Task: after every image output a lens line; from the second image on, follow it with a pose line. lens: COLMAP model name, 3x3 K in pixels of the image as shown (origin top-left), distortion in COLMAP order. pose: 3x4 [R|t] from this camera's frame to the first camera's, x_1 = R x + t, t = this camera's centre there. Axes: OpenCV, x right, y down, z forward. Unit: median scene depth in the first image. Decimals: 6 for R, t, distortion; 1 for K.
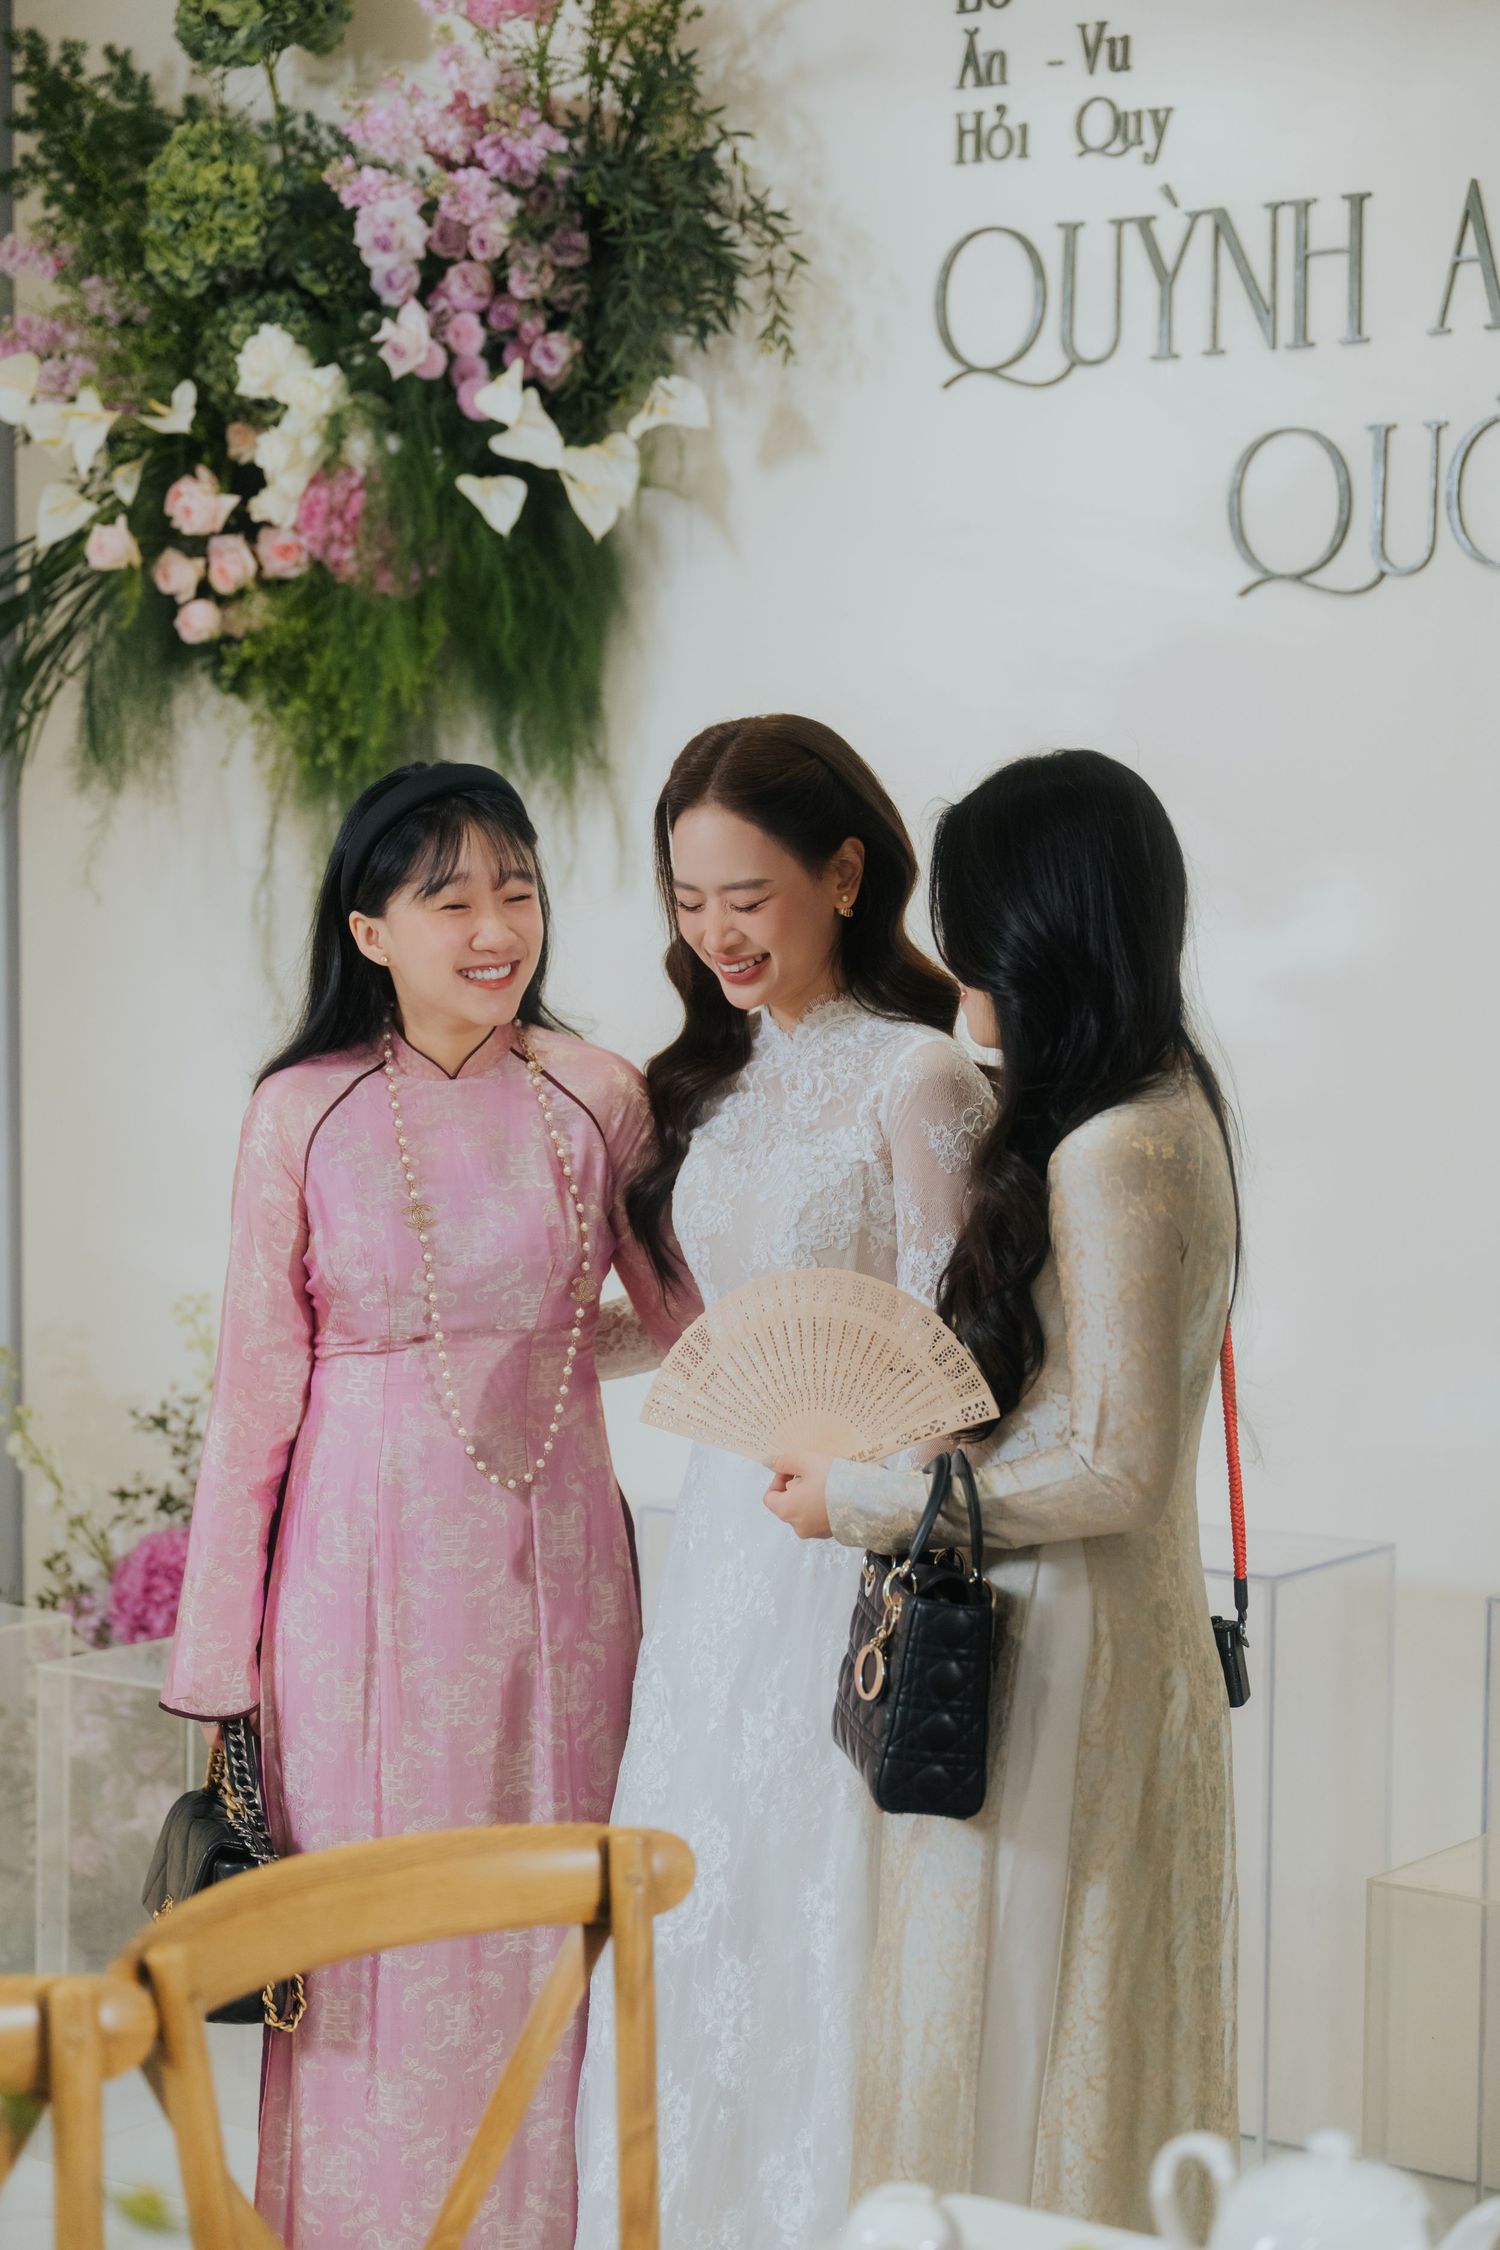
lens RADIAL K [[3939.2, 0, 750.0], [0, 3939.2, 1125.0], [0, 0, 1]] dist [0.011583, -0.181779]
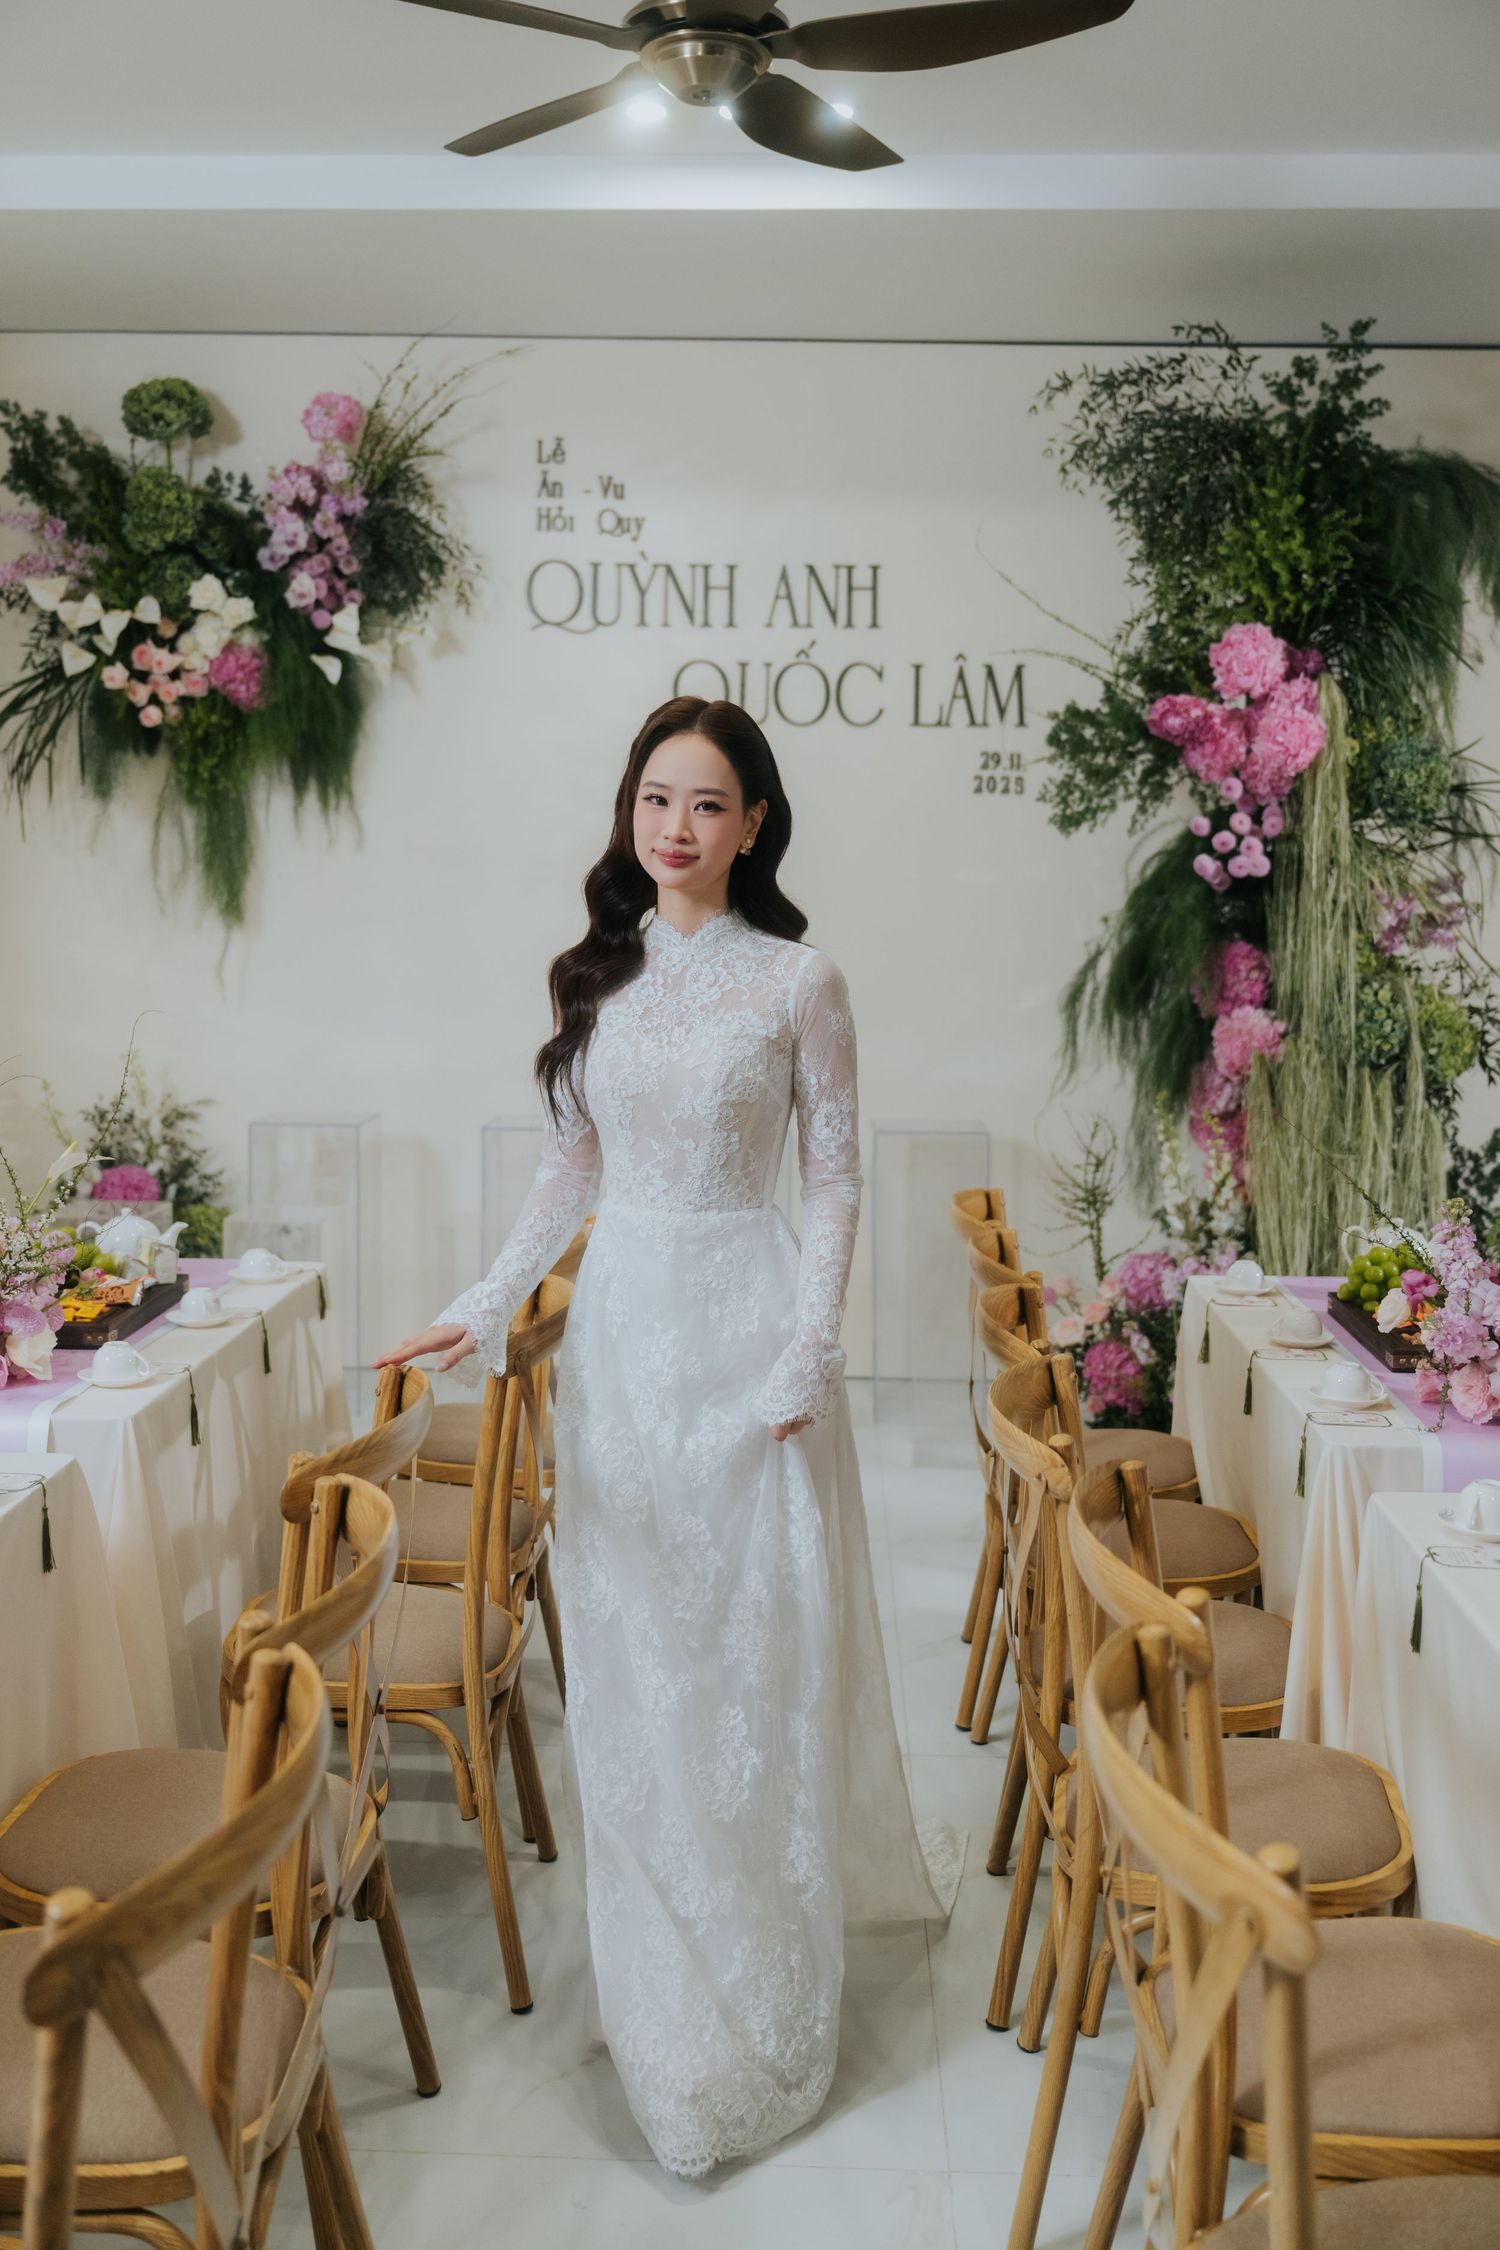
lens RADIAL K [[2185.6, 0, 744.9], [0, 2185.6, 1079.5], [0, 0, 1]] dist [0.004272, 0.005240]
pose [[0.833727, -0.051268, 0.549792, -0.539353], [0.022392, 0.998000, 0.059107, -0.000992], [-0.551723, -0.036968, 0.833208, -0.118616]]
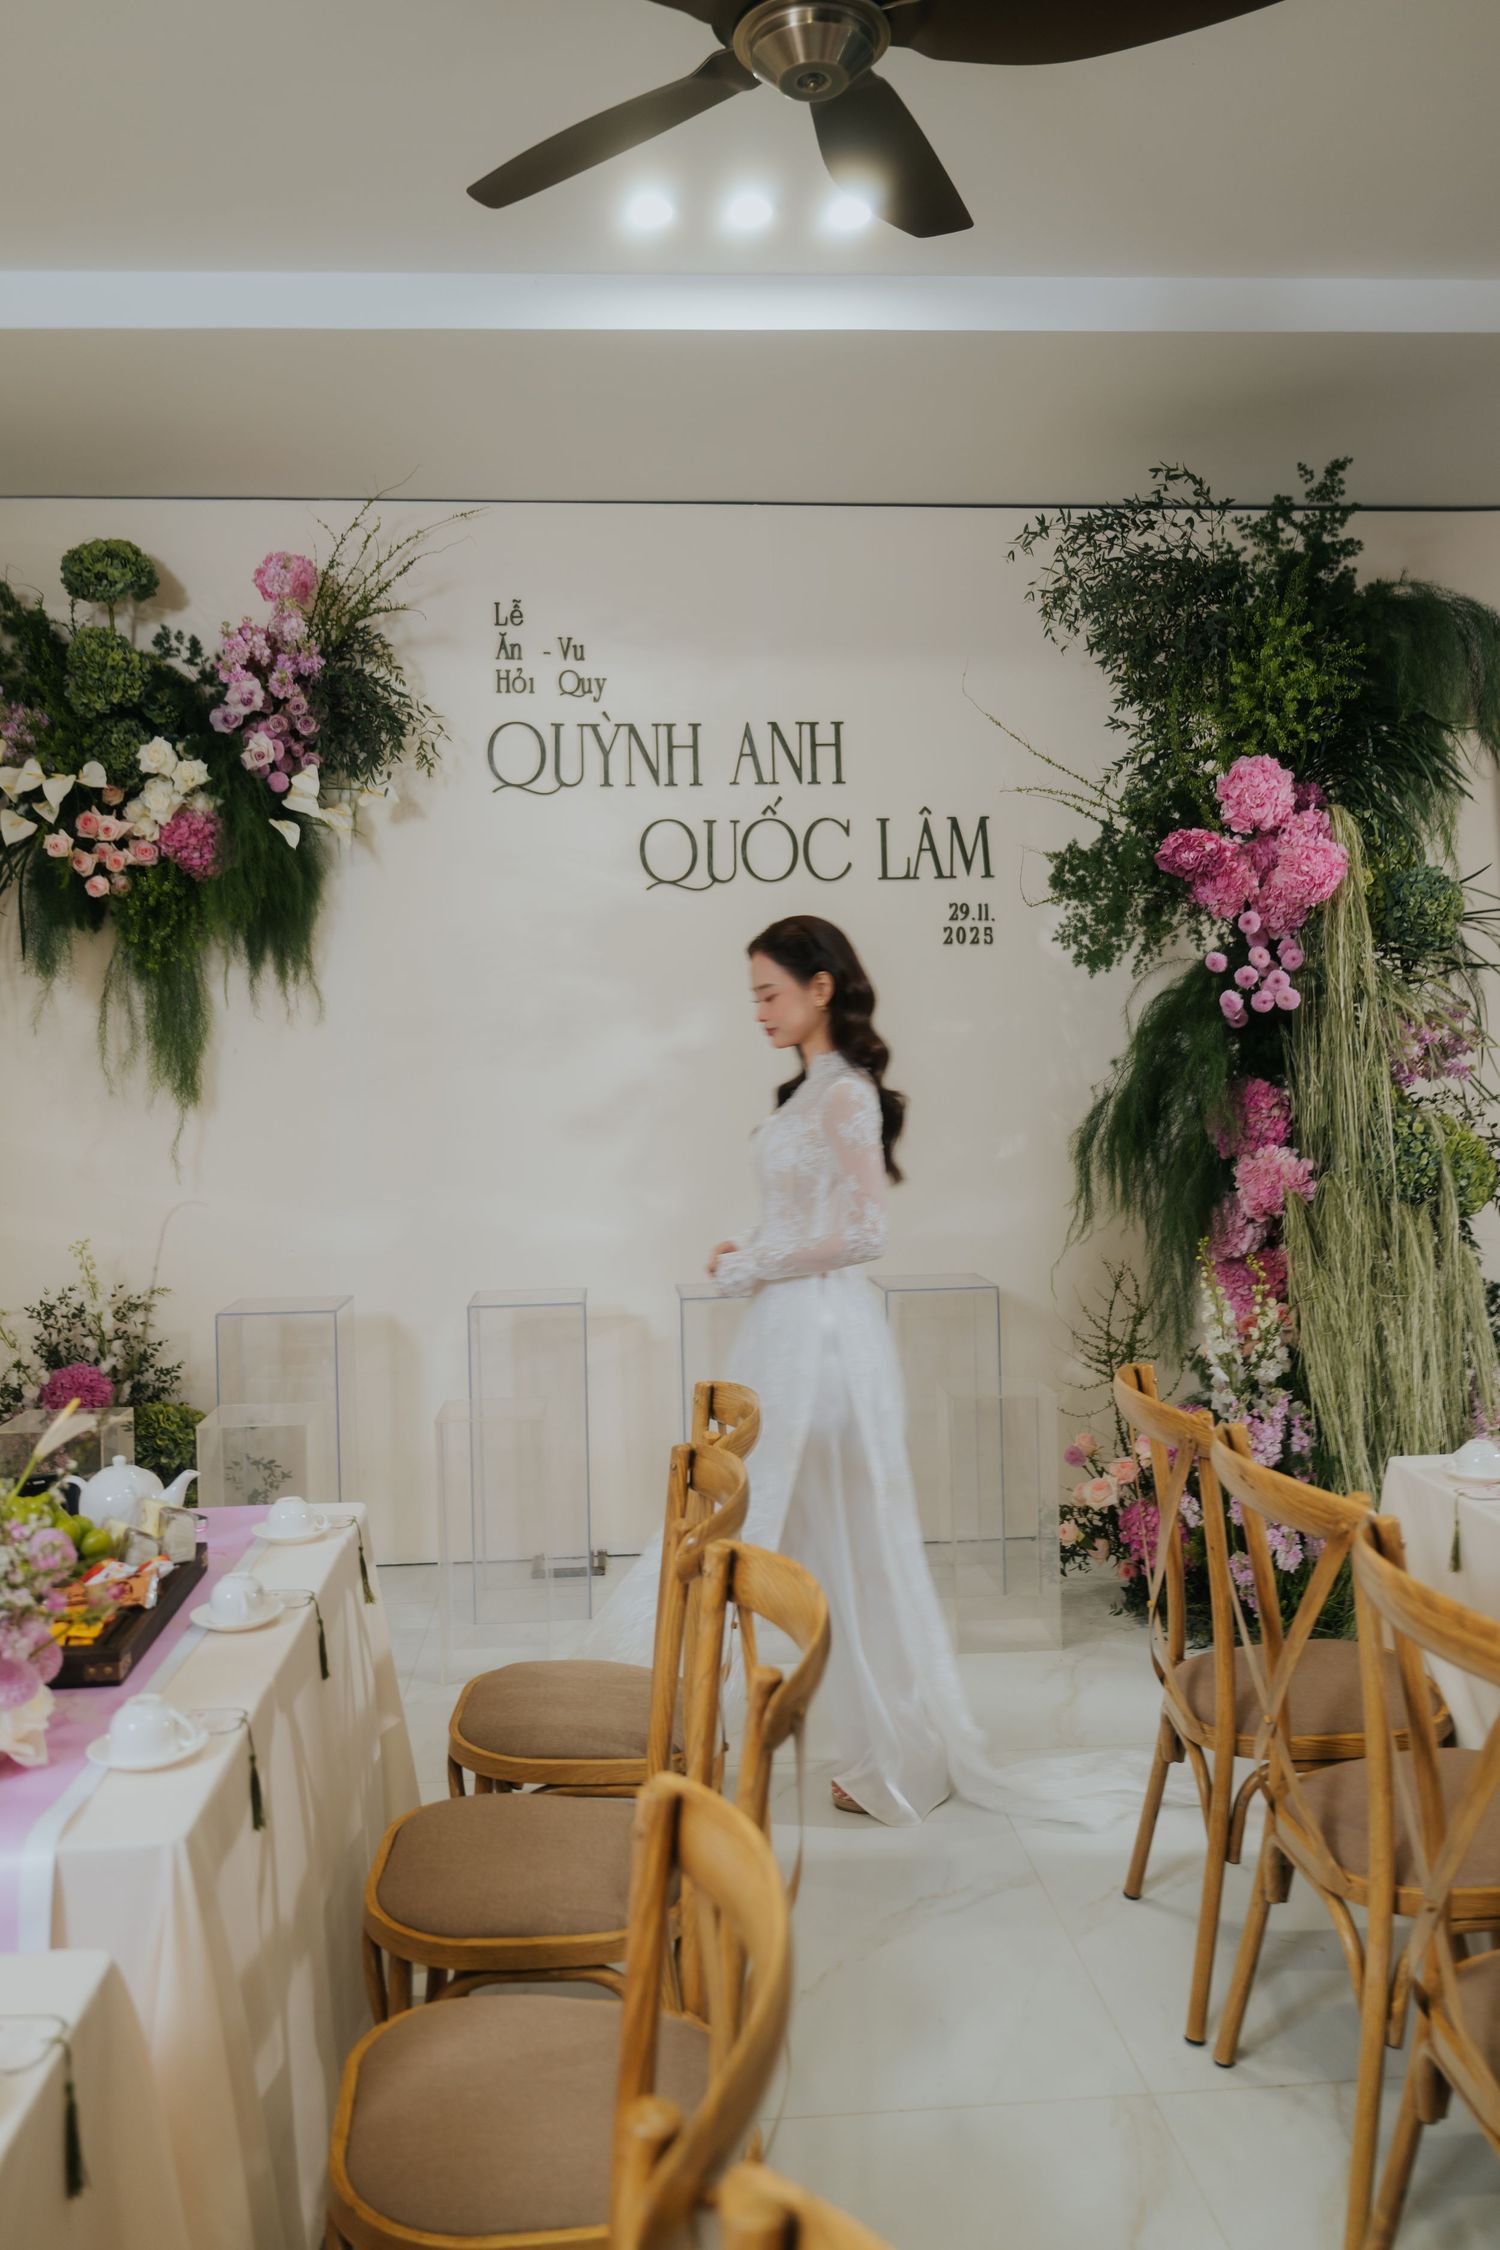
lens RADIAL K [[1784.4, 0, 744.9], [0, 1784.4, 1089.0], [0, 0, 1]] dist [-0.005267, -0.001882]
pose [[0.769757, -0.038705, 0.637163, -0.477489], [0.061041, 0.998049, -0.013115, 0.001331], [-0.635412, 0.048988, 0.770618, 0.142056]]
